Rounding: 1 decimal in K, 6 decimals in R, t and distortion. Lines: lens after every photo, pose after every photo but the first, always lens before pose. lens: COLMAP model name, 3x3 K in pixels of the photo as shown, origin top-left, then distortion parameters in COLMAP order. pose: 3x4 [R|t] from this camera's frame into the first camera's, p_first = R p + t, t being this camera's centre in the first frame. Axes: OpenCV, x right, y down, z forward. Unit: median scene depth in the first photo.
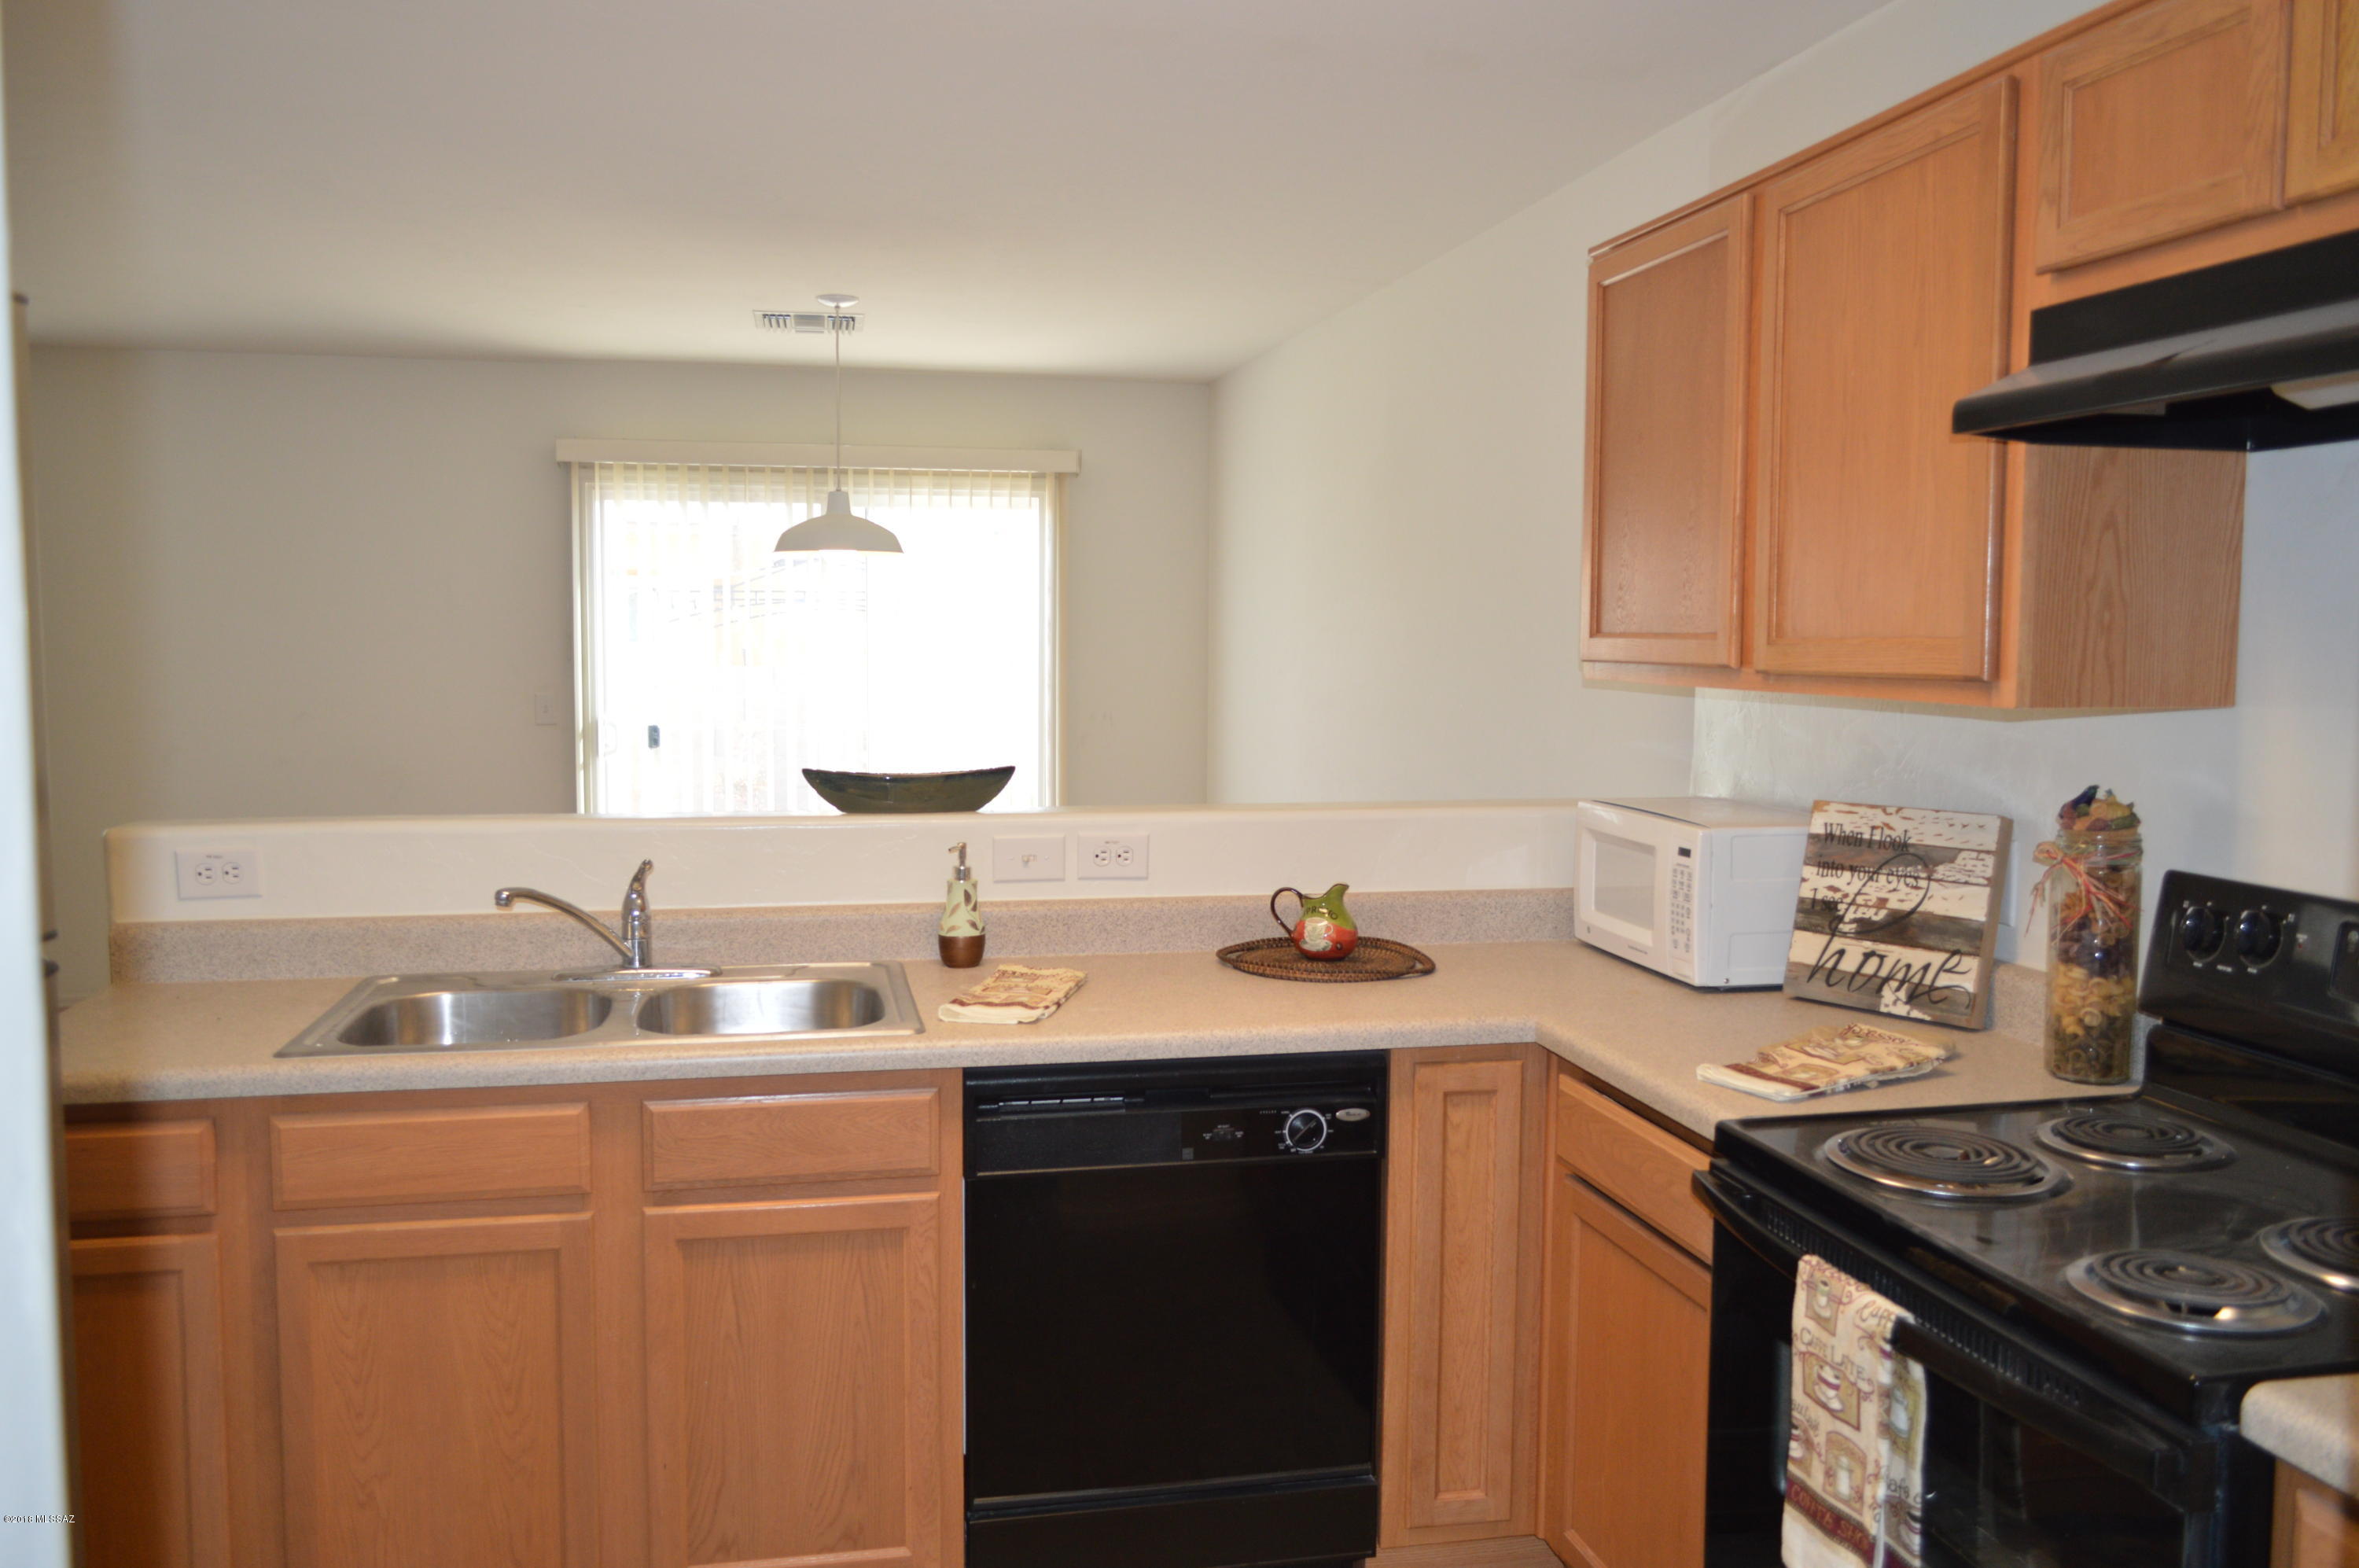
lens RADIAL K [[1867.0, 0, 1179.5], [0, 1867.0, 784.0], [0, 0, 1]] dist [-0.013729, 0.002092]
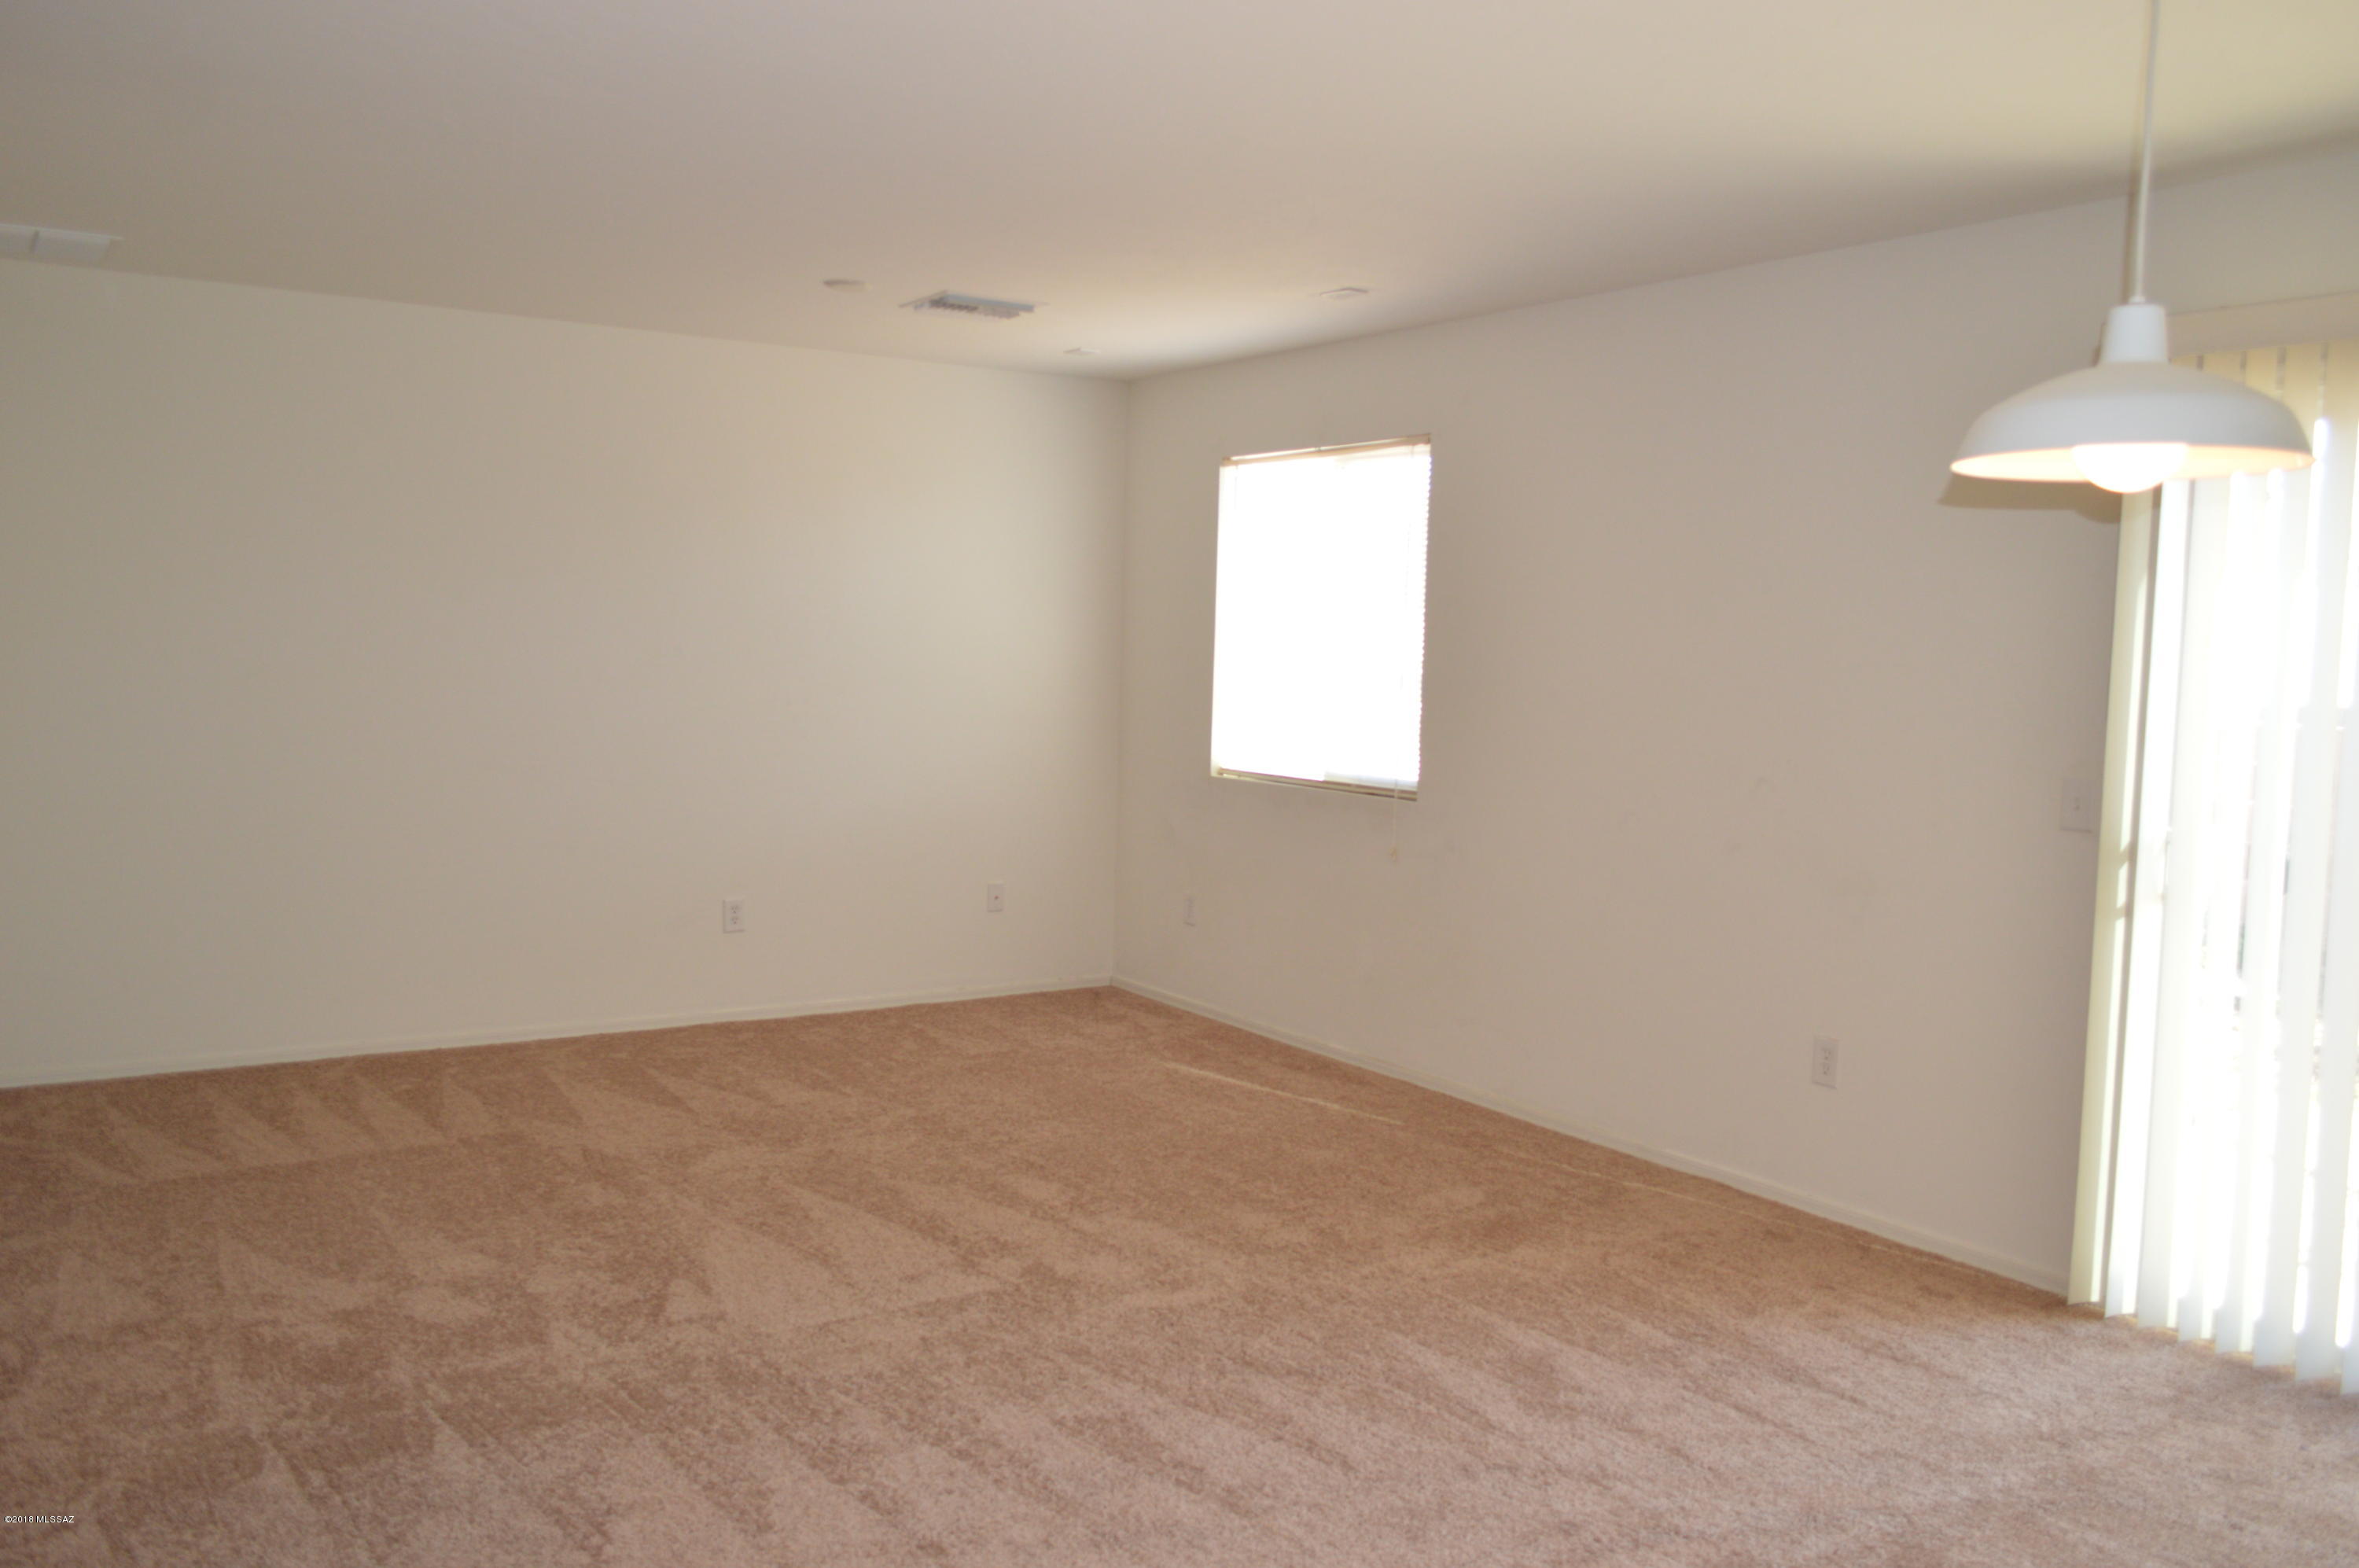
lens RADIAL K [[1867.0, 0, 1179.5], [0, 1867.0, 784.0], [0, 0, 1]] dist [-0.013729, 0.002092]
pose [[0.370310, 0.075770, -0.925813, 0.230494], [-0.103102, 0.993862, 0.040101, -0.106783], [0.923169, 0.080603, 0.375849, 1.387452]]
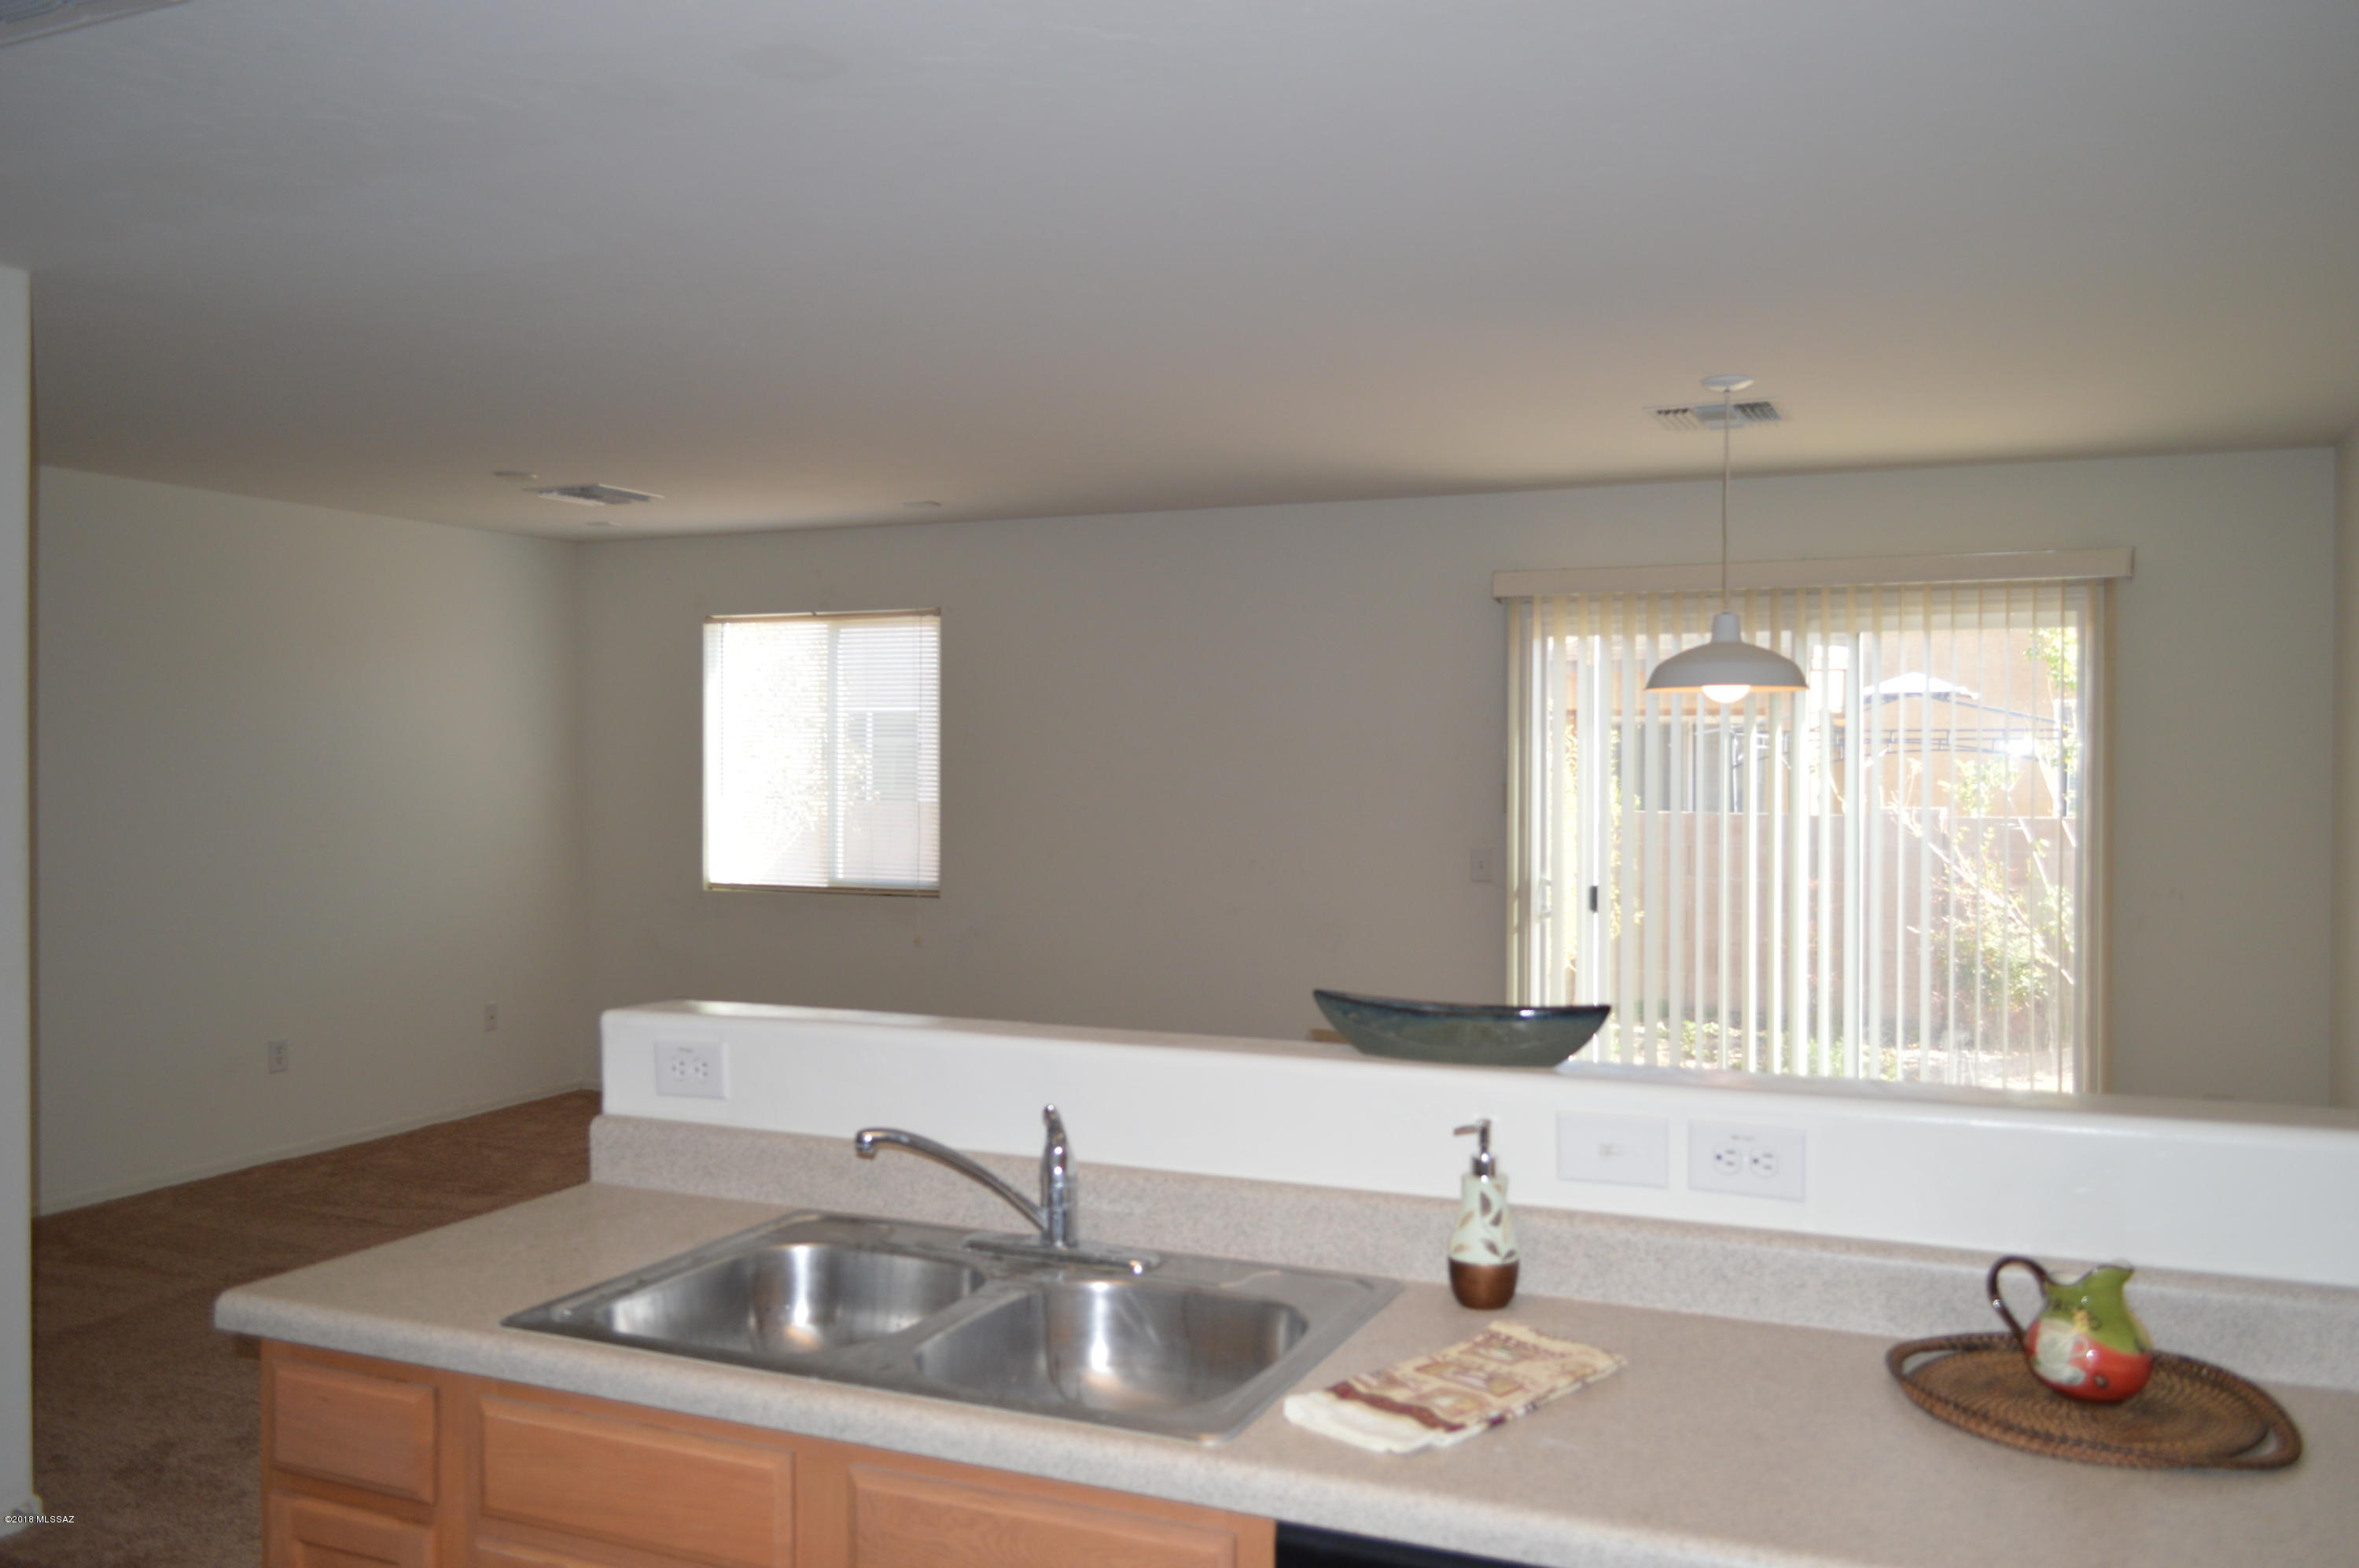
lens RADIAL K [[1871.3, 0, 1174.2], [0, 1871.3, 773.6], [0, 0, 1]] dist [-0.009988, -0.000677]
pose [[0.809897, 0.000741, -0.586571, 0.208044], [-0.047083, 0.996855, -0.063749, -0.049548], [0.584679, 0.079248, 0.807385, 0.423034]]
